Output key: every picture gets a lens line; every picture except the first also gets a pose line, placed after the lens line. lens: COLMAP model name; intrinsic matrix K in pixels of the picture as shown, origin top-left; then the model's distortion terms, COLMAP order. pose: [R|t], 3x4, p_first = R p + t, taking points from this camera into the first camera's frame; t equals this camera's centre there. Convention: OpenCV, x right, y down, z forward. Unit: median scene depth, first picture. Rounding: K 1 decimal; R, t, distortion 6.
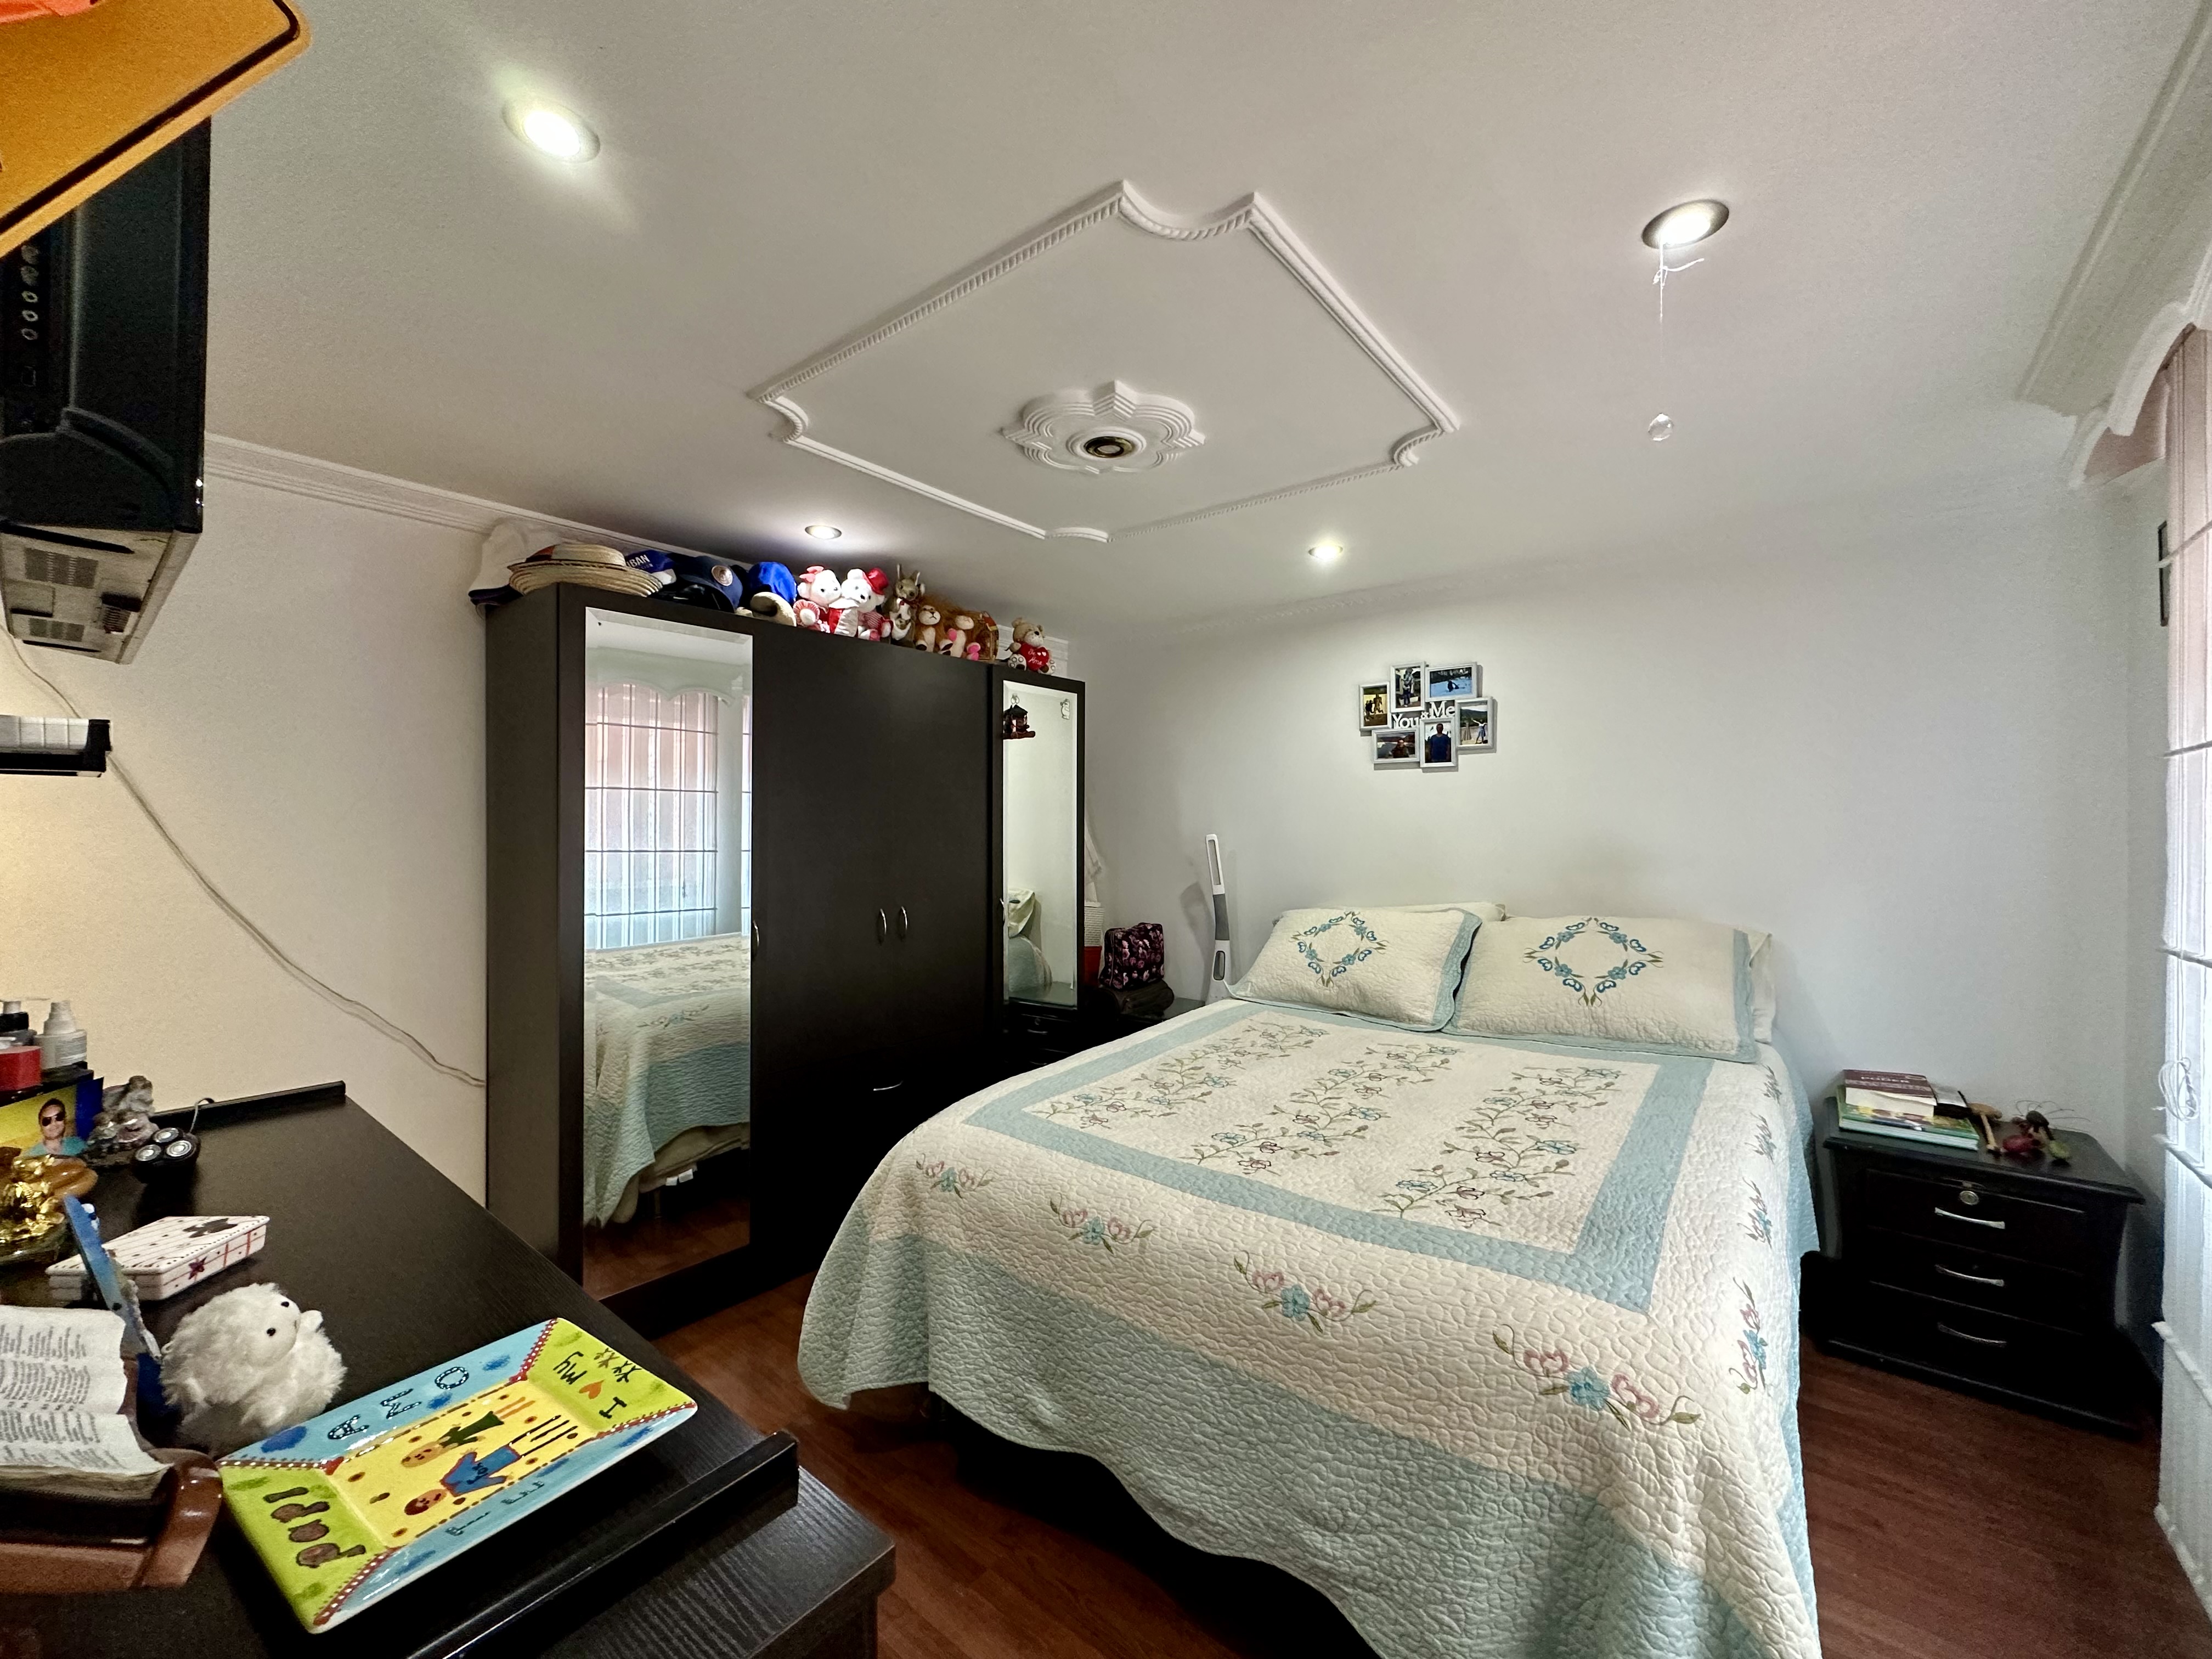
lens RADIAL K [[880.4, 0, 1105.0], [0, 880.4, 825.7], [0, 0, 1]] dist [-0.000483, 0.000173]
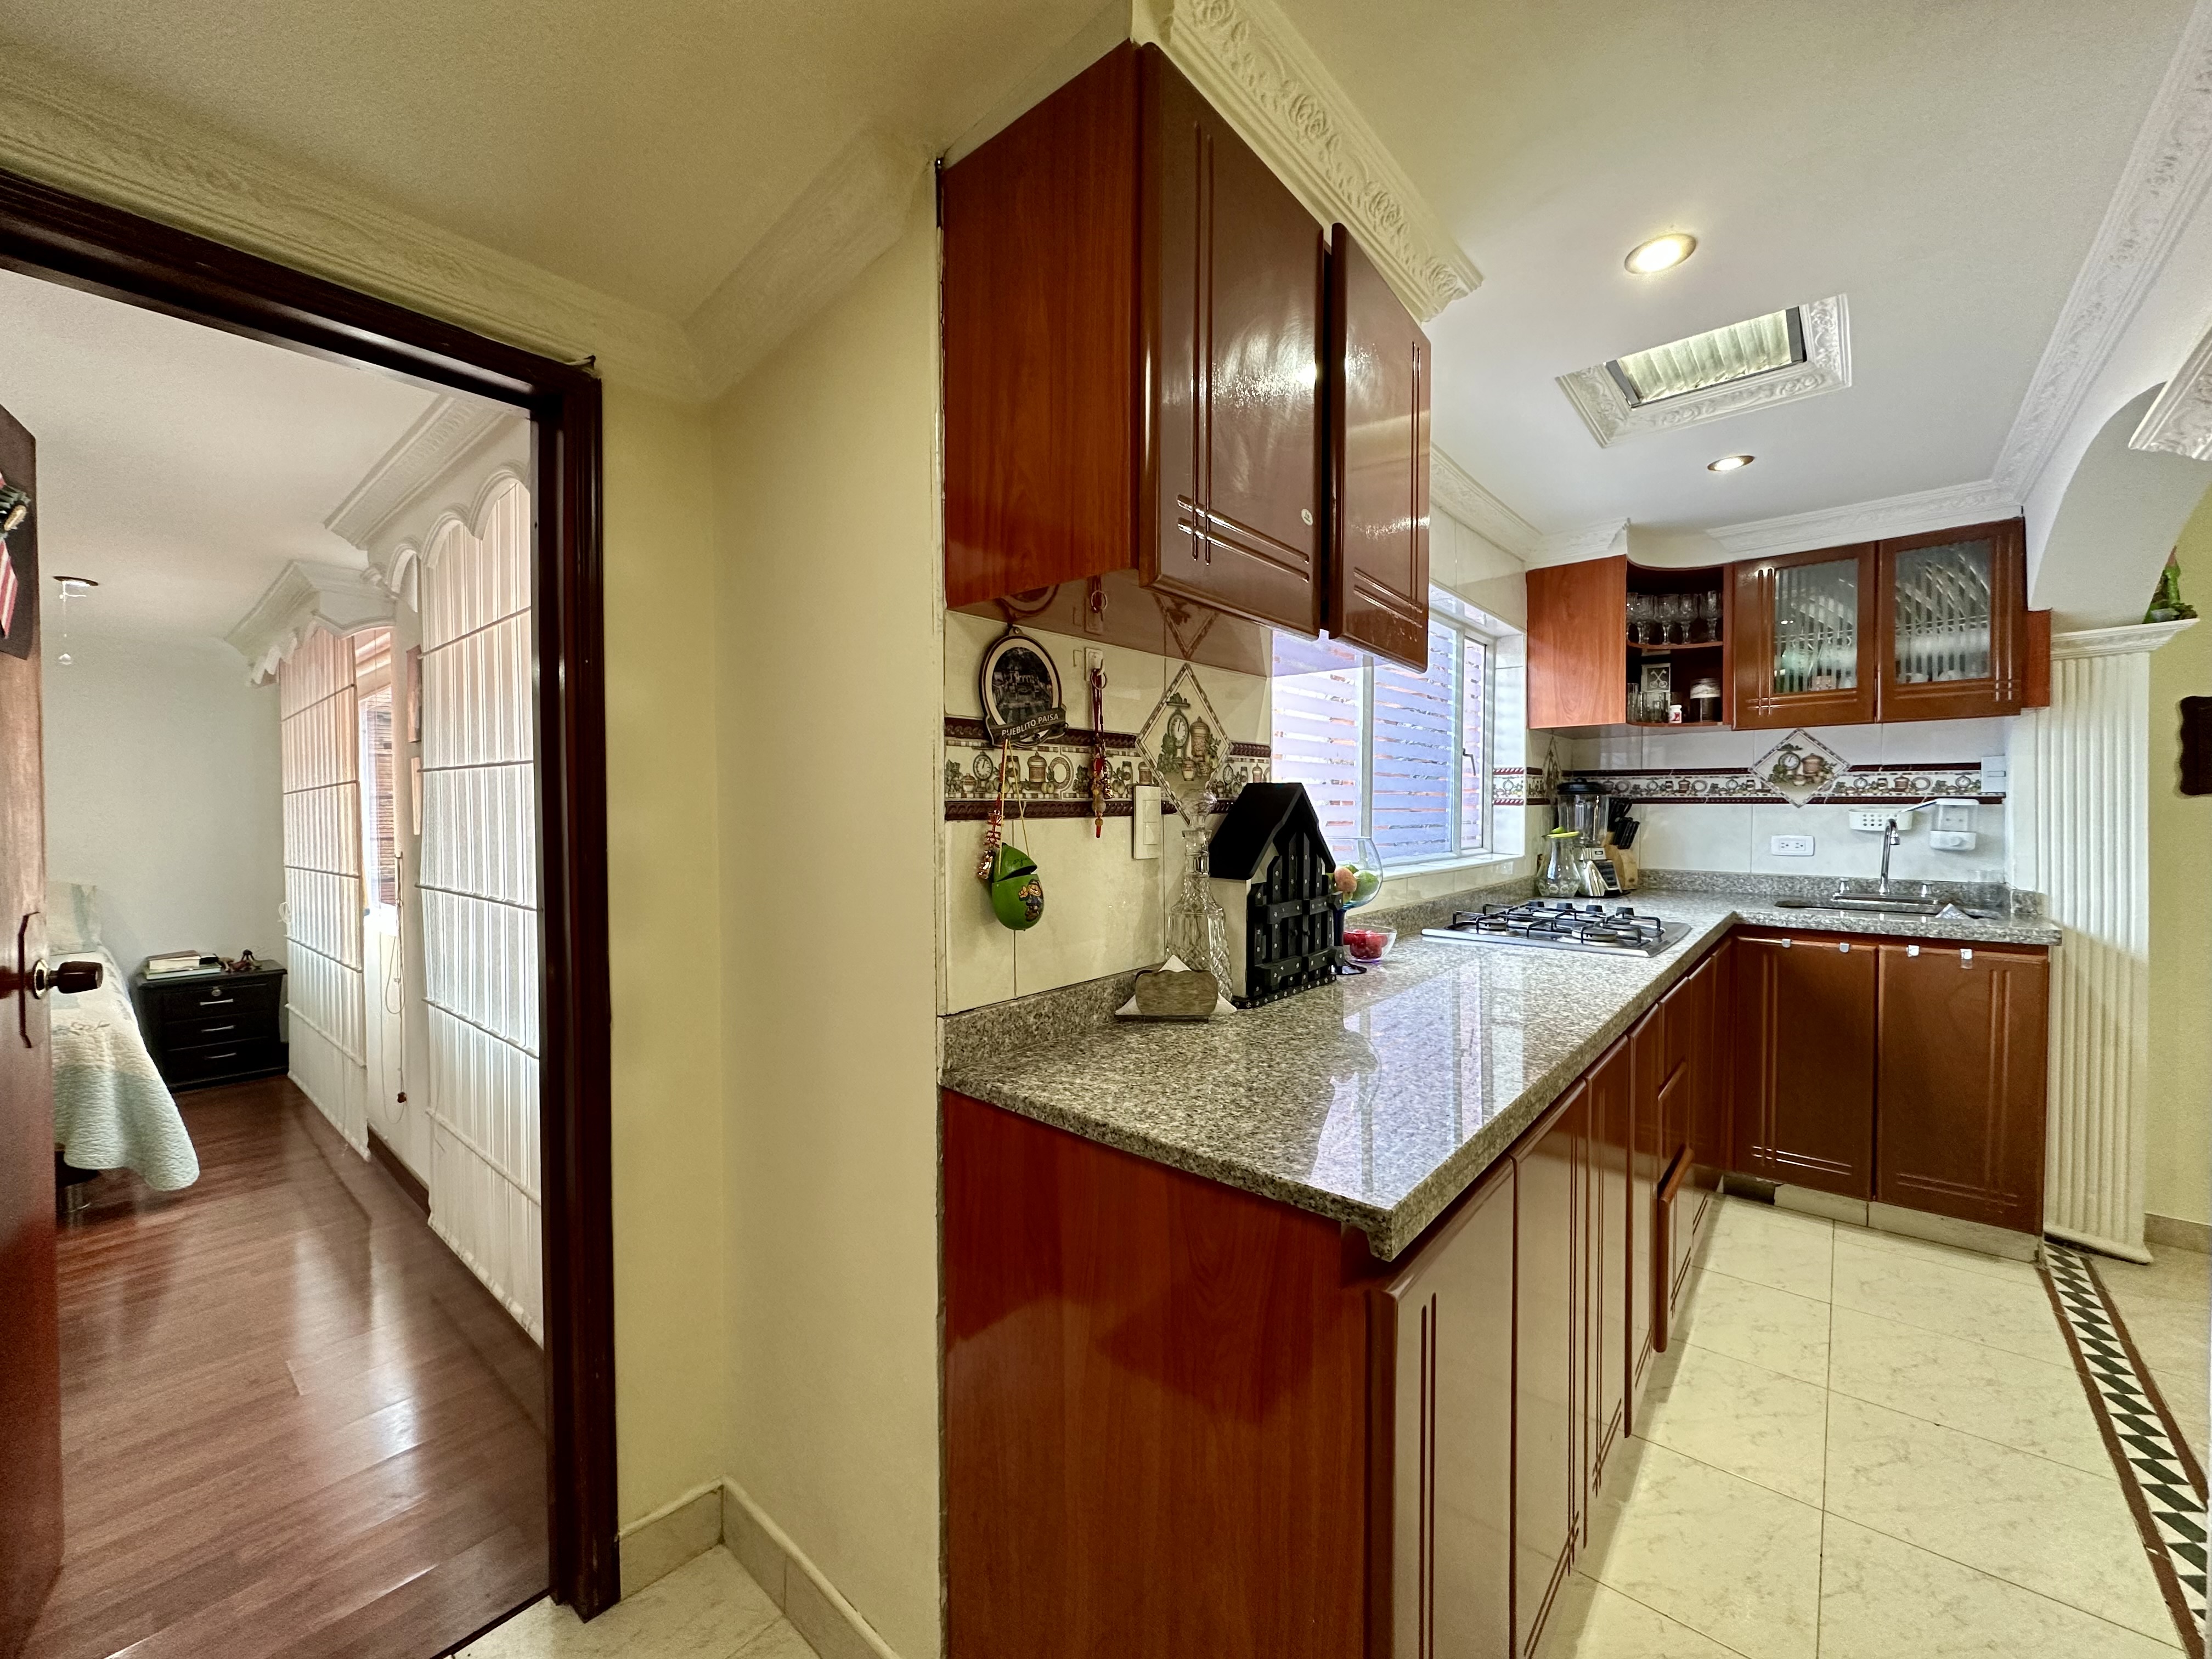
lens RADIAL K [[880.4, 0, 1105.0], [0, 880.4, 825.7], [0, 0, 1]] dist [-0.000483, 0.000173]
pose [[0.023464, -0.026122, 0.999383, -0.935739], [0.009451, 0.999620, 0.025906, -0.018241], [-0.999680, 0.008837, 0.023702, -1.036147]]
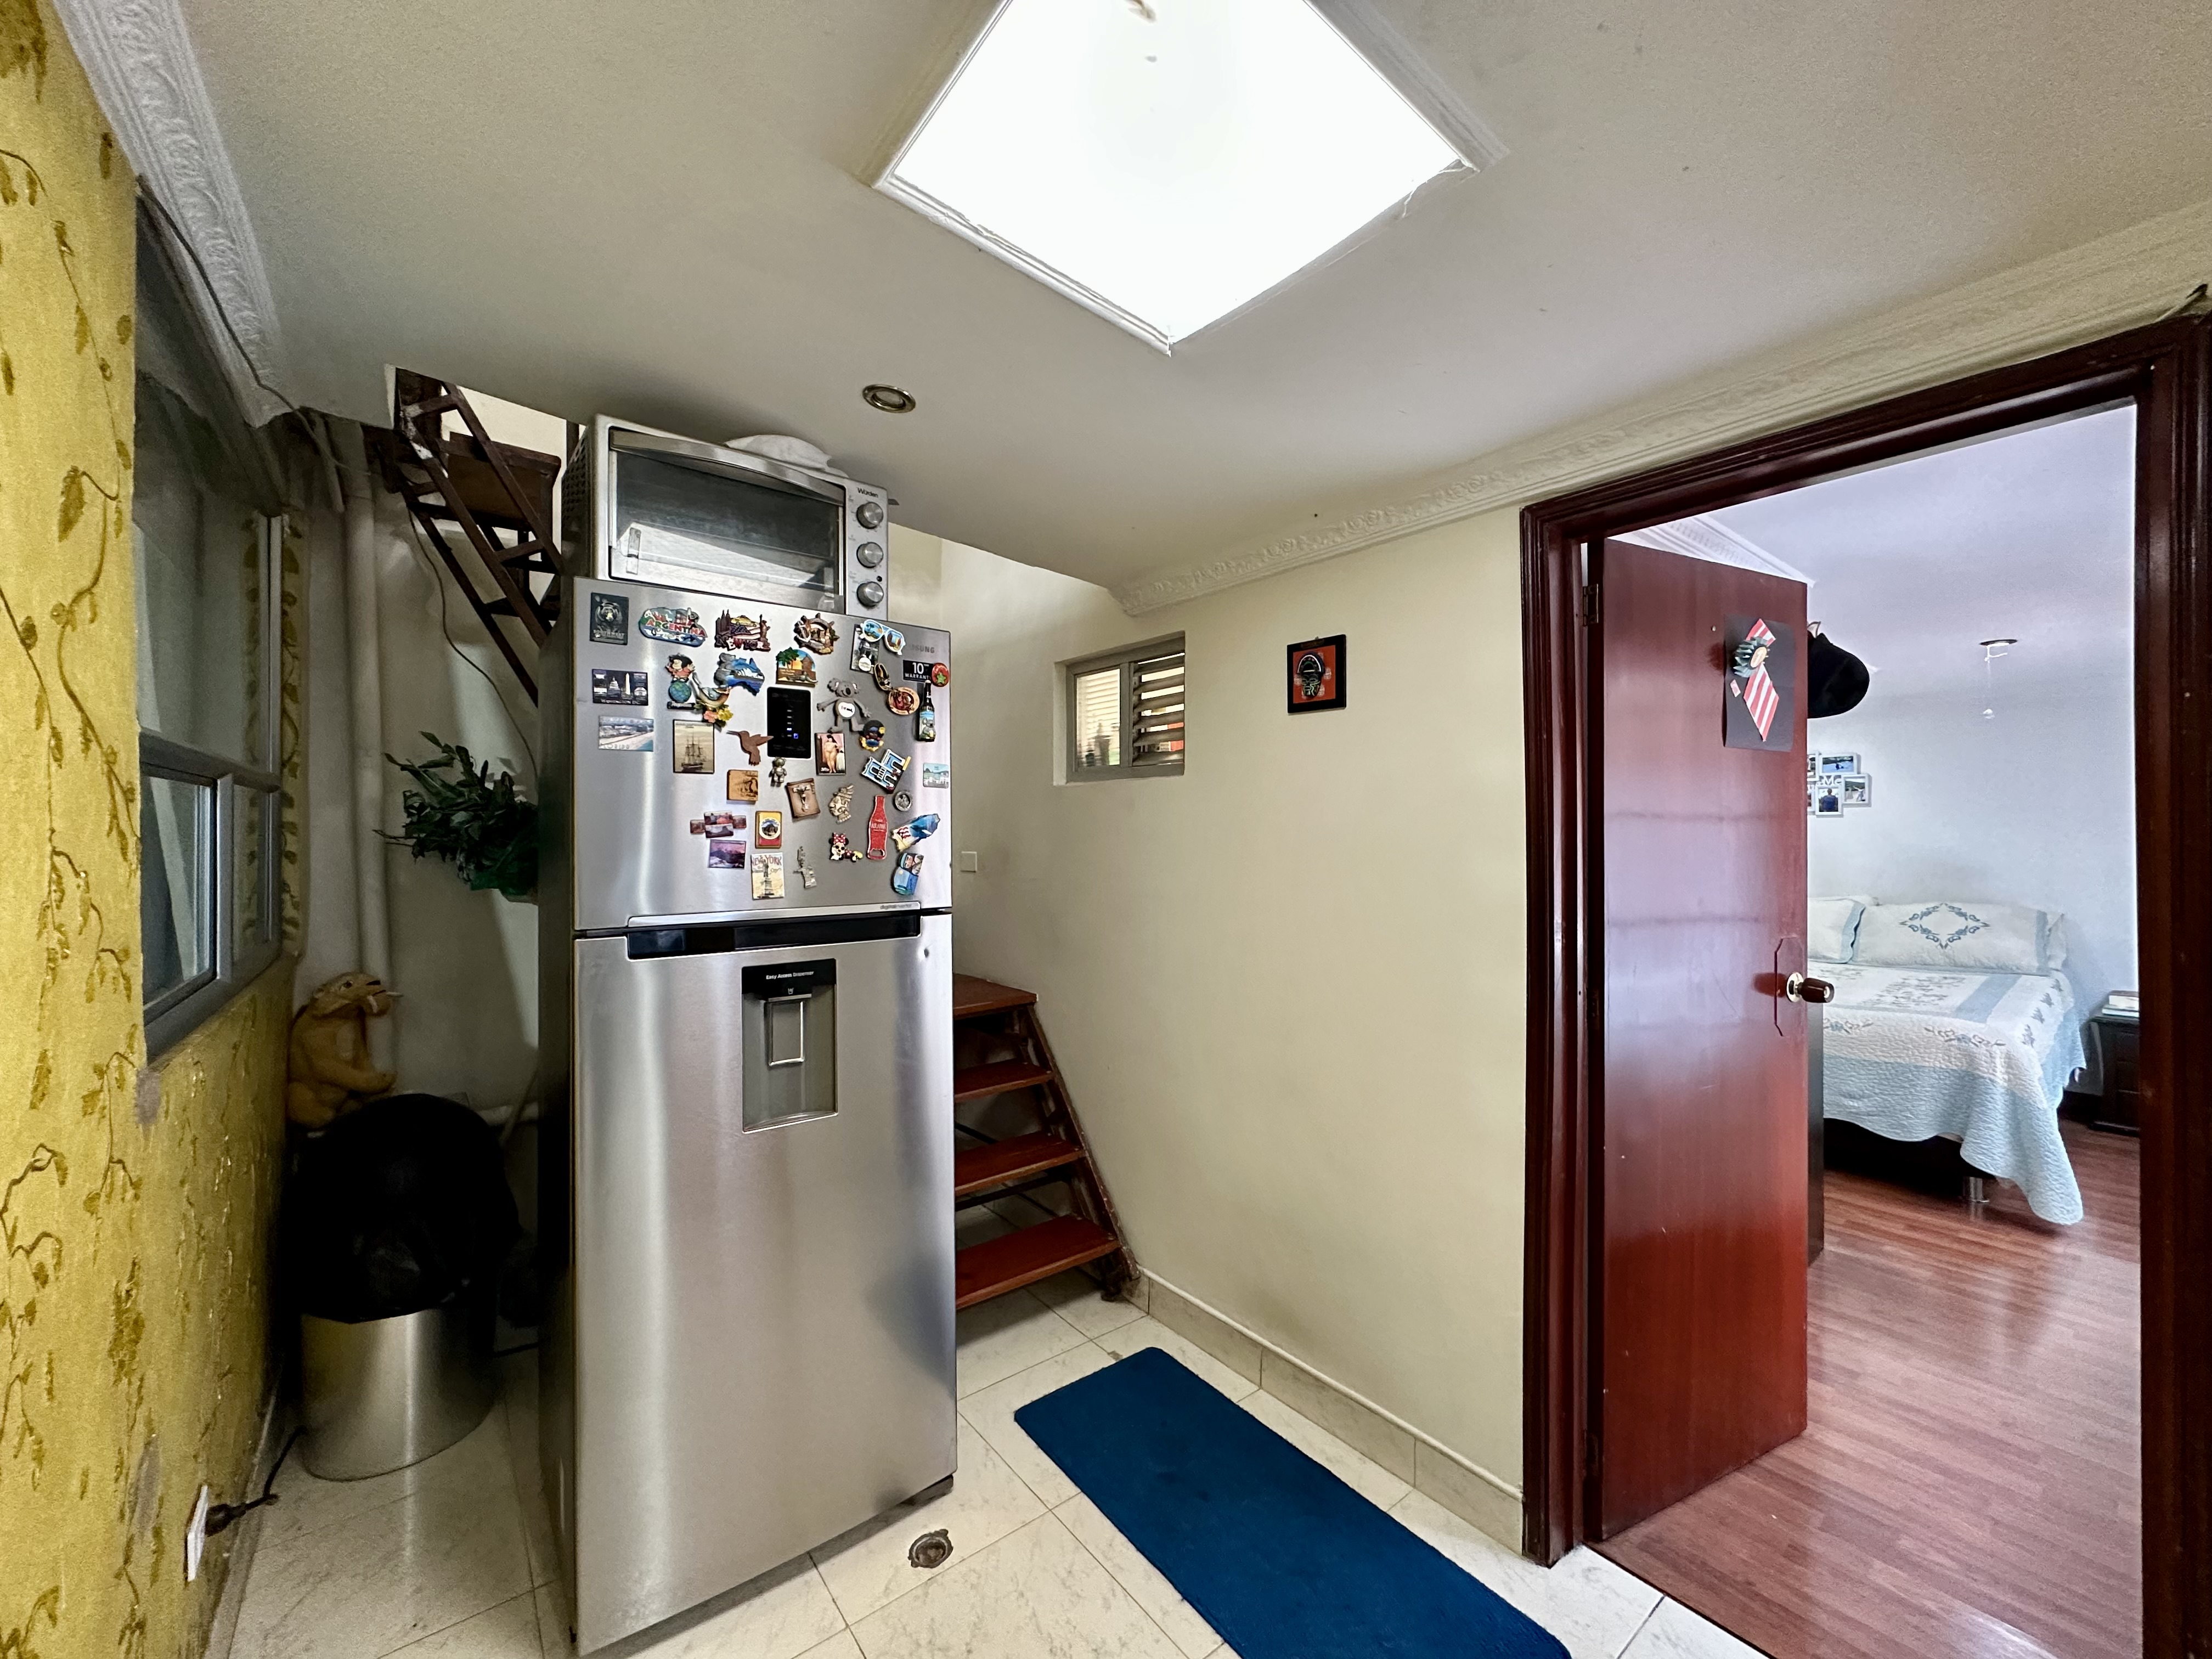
lens RADIAL K [[880.4, 0, 1105.0], [0, 880.4, 825.7], [0, 0, 1]] dist [-0.000483, 0.000173]
pose [[0.975555, -0.001063, -0.219753, -0.785231], [-0.000218, 0.999983, -0.005805, -0.047625], [0.219755, 0.005711, 0.975538, -1.230723]]
